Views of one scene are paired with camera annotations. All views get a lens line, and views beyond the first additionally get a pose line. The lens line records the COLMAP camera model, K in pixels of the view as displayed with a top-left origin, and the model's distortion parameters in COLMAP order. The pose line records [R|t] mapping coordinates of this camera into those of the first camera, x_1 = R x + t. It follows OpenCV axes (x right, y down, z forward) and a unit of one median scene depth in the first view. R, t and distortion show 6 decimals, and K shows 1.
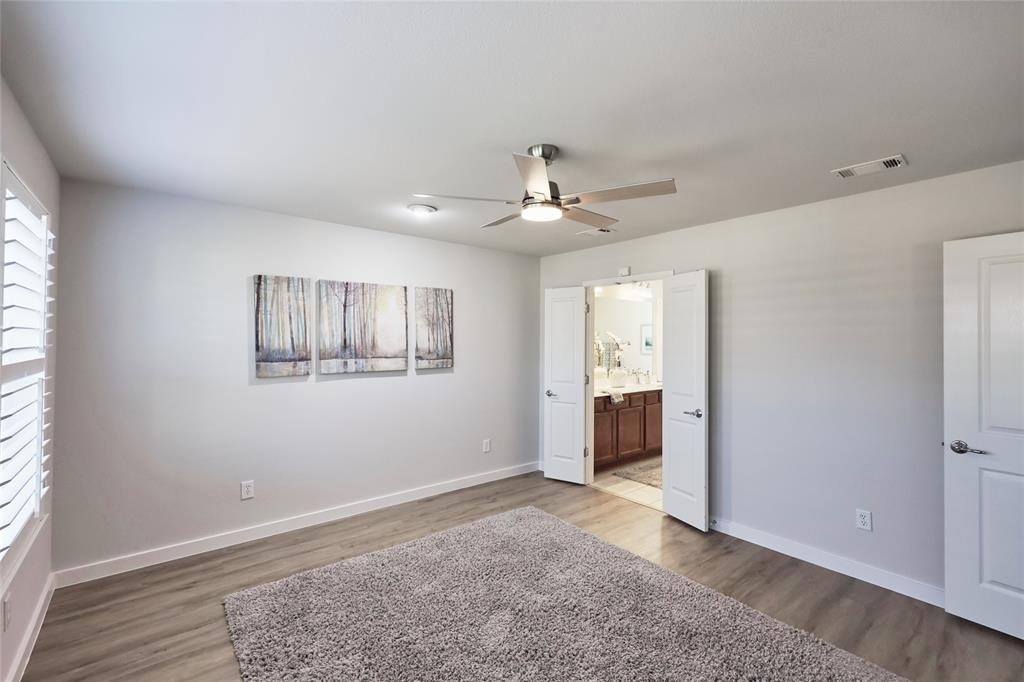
lens RADIAL K [[451.1, 0, 507.2], [0, 451.1, 340.0], [0, 0, 1]] dist [0.001259, 0.000385]
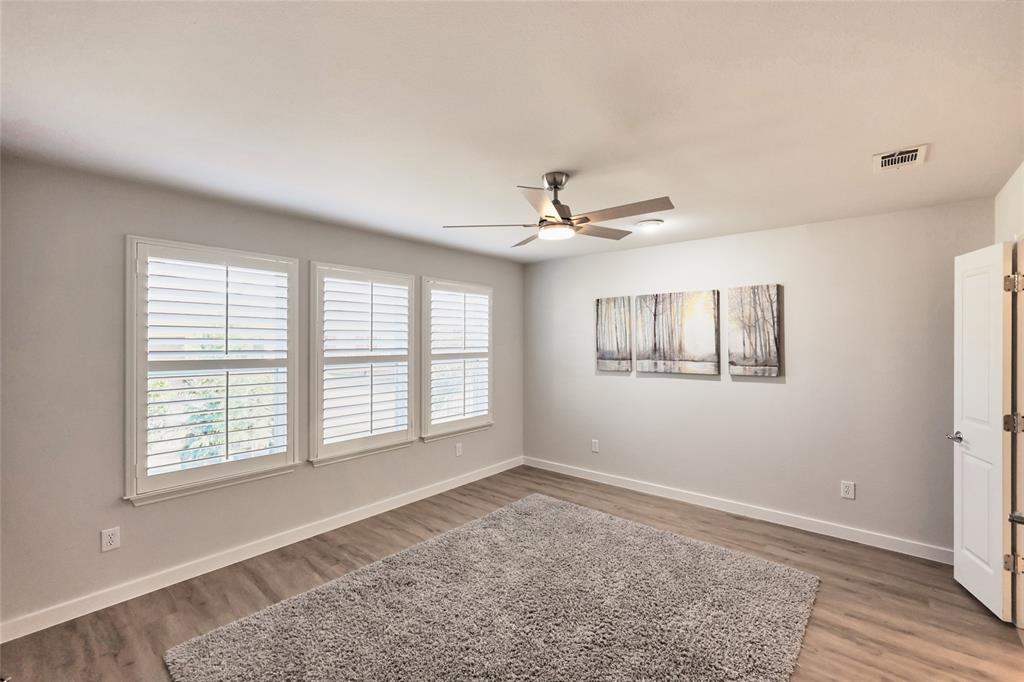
lens RADIAL K [[451.1, 0, 515.8], [0, 451.1, 345.8], [0, 0, 1]] dist [0.001259, 0.000385]
pose [[0.167060, 0.007873, -0.985915, 0.721940], [0.002968, 0.999960, 0.008488, -0.006513], [0.985942, -0.004344, 0.167030, 0.437487]]
